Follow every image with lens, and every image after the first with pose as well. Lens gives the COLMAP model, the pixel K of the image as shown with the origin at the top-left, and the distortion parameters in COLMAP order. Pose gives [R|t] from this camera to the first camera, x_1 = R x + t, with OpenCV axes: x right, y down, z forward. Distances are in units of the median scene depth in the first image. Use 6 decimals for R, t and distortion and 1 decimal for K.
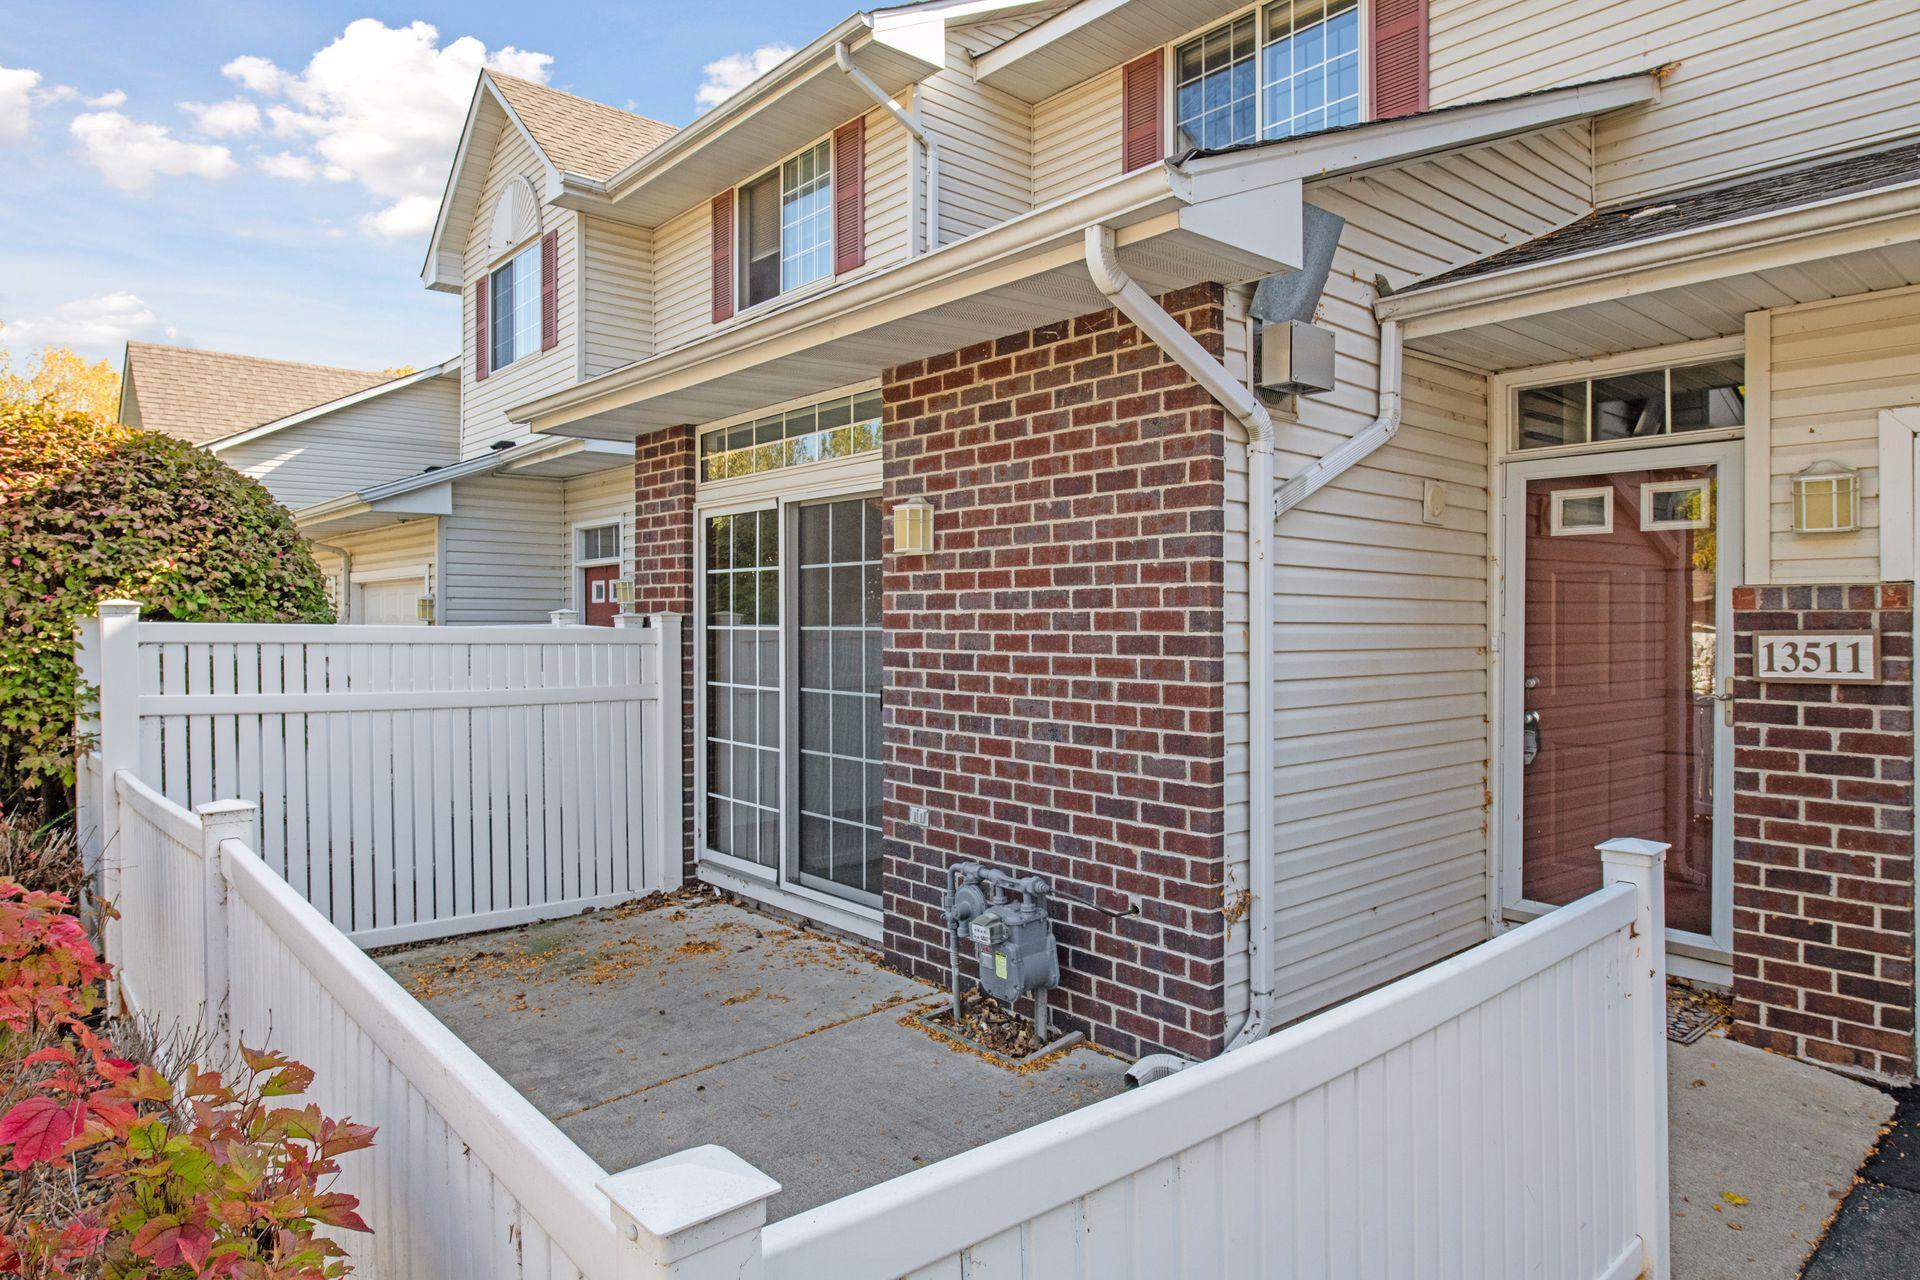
lens RADIAL K [[1124.4, 0, 913.0], [0, 1124.4, 560.4], [0, 0, 1]] dist [-0.013621, 0.002683]
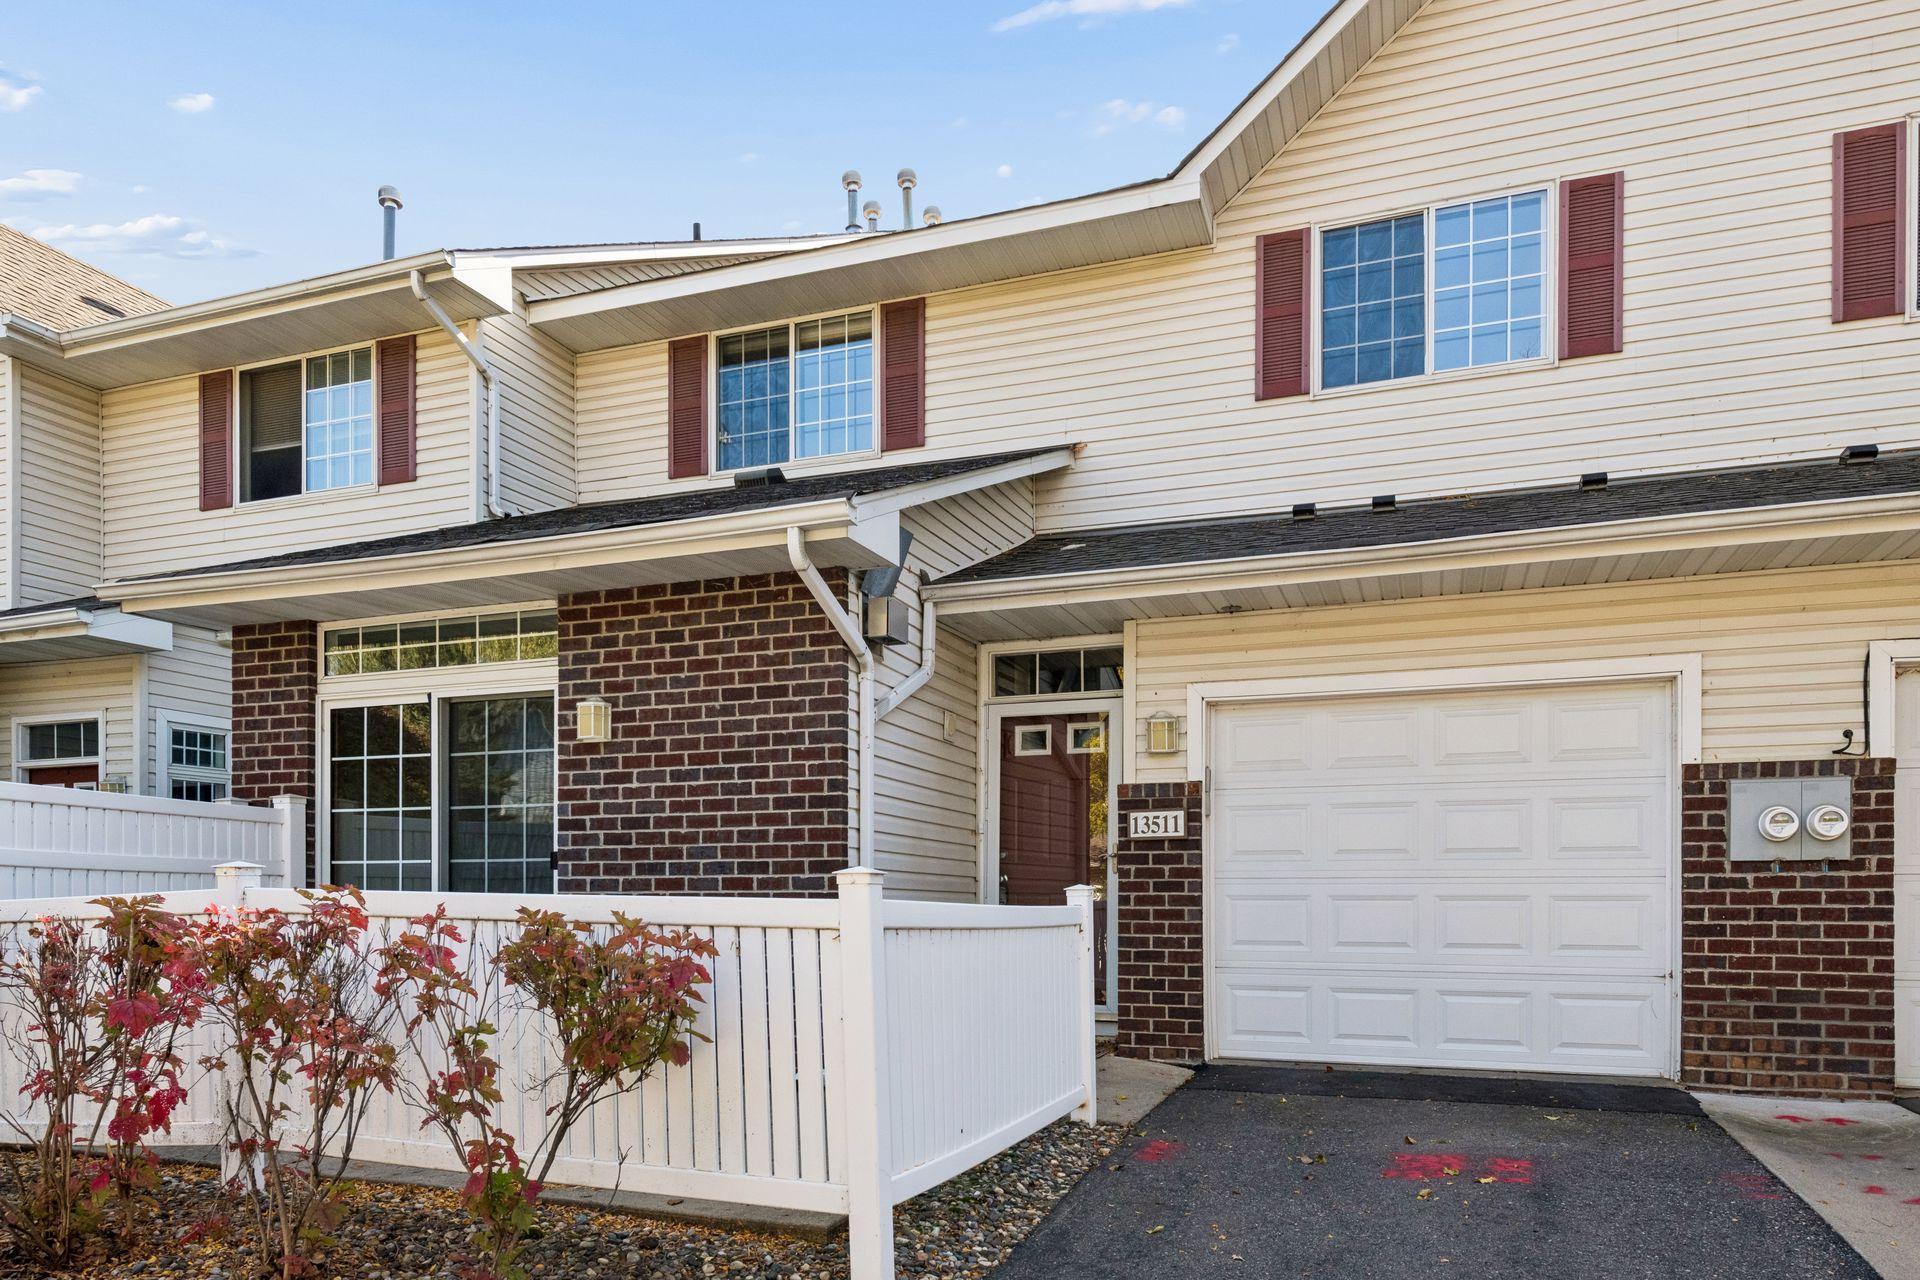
lens RADIAL K [[1273.7, 0, 958.9], [0, 1273.7, 640.1], [0, 0, 1]] dist [0.000115, -0.001566]
pose [[0.867096, 0.094890, 0.489021, -0.360533], [-0.022462, 0.988139, -0.151912, 0.092077], [-0.497635, 0.120738, 0.858942, -0.462049]]
